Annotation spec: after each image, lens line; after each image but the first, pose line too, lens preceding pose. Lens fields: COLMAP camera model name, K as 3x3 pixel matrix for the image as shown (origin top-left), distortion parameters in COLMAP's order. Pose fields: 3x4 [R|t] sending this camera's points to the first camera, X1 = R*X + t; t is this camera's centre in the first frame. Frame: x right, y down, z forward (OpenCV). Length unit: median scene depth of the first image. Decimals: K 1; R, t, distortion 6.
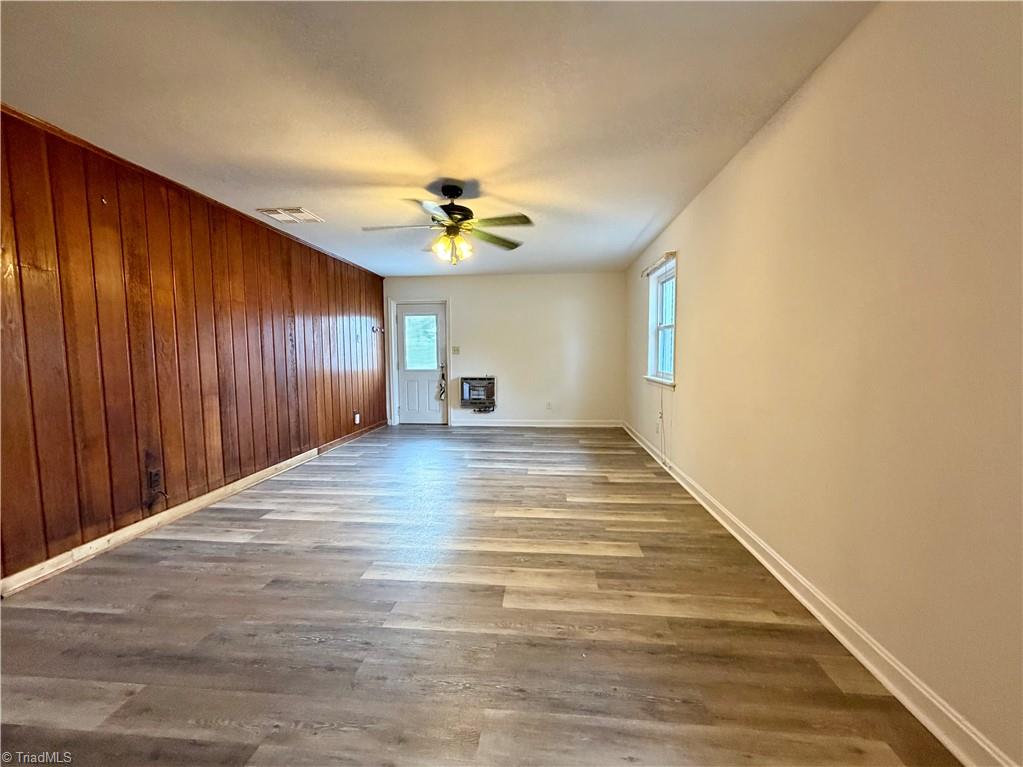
lens RADIAL K [[408.1, 0, 510.9], [0, 408.1, 383.3], [0, 0, 1]] dist [0.002095, -0.000055]
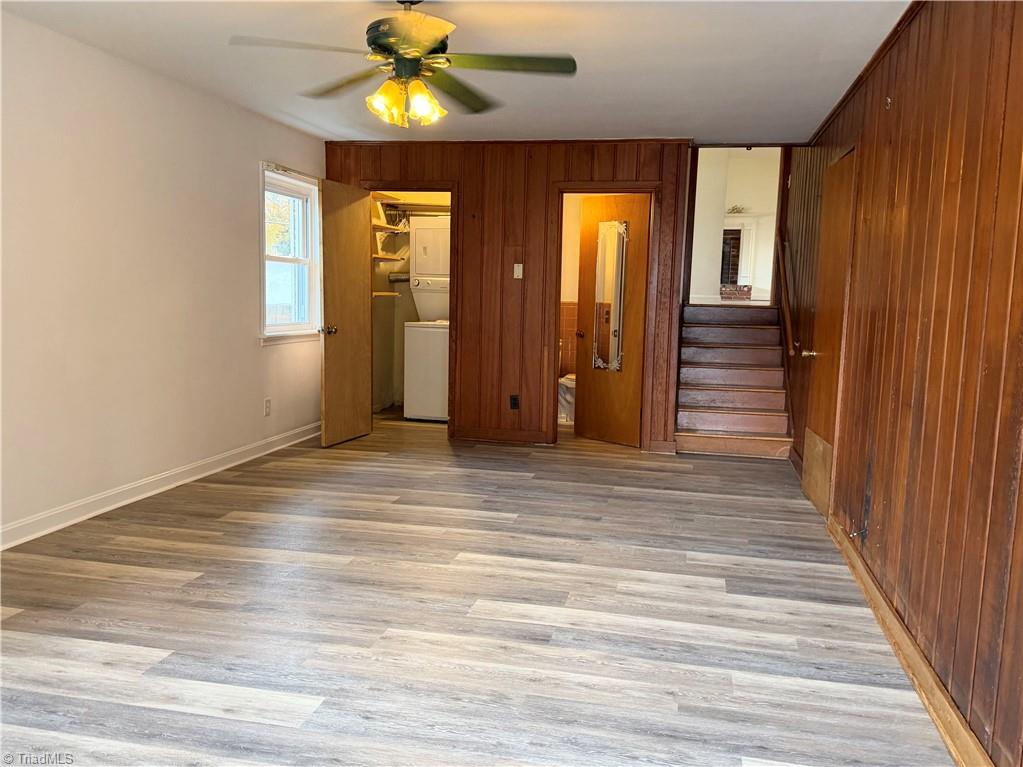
lens RADIAL K [[803.6, 0, 513.6], [0, 803.6, 388.1], [0, 0, 1]] dist [0.072157, 0.000460]
pose [[-0.991741, -0.032711, 0.124014, -0.448958], [-0.008682, 0.981833, 0.189549, -0.184894], [-0.127962, 0.186906, -0.974008, 2.217535]]
